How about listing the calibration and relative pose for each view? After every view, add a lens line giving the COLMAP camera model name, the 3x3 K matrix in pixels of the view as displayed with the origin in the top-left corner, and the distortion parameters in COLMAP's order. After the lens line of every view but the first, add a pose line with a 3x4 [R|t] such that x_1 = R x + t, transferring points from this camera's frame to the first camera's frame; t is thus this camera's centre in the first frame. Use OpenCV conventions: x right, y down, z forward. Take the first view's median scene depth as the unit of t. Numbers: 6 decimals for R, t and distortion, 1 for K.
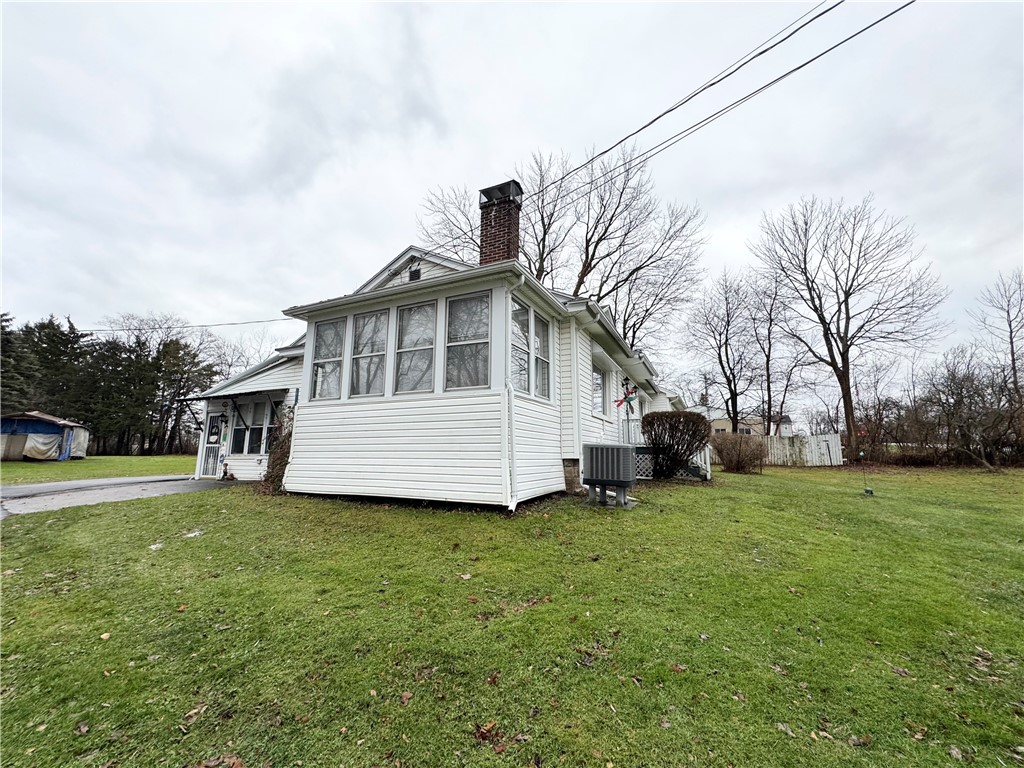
lens RADIAL K [[409.3, 0, 518.3], [0, 409.3, 380.8], [0, 0, 1]] dist [0.000537, 0.000036]
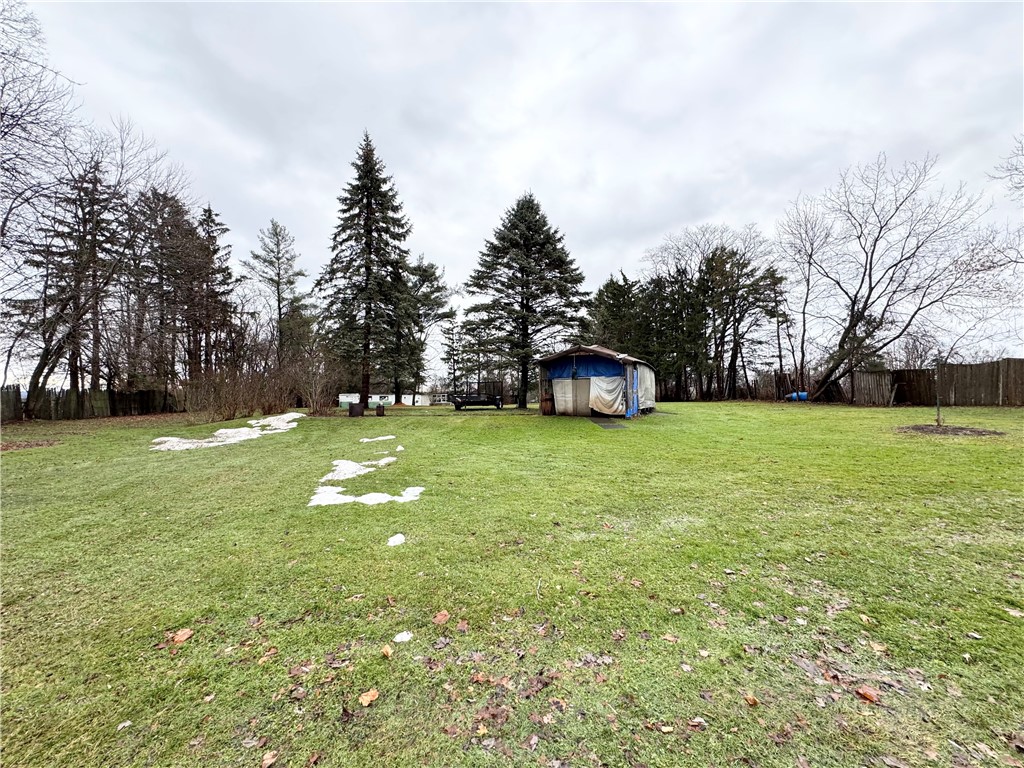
lens RADIAL K [[409.3, 0, 514.8], [0, 409.3, 384.5], [0, 0, 1]] dist [0.000537, 0.000036]
pose [[0.431750, -0.023752, -0.901680, -0.333168], [0.159903, 0.985835, 0.050597, 0.045450], [0.887706, -0.166027, 0.429433, 0.310087]]
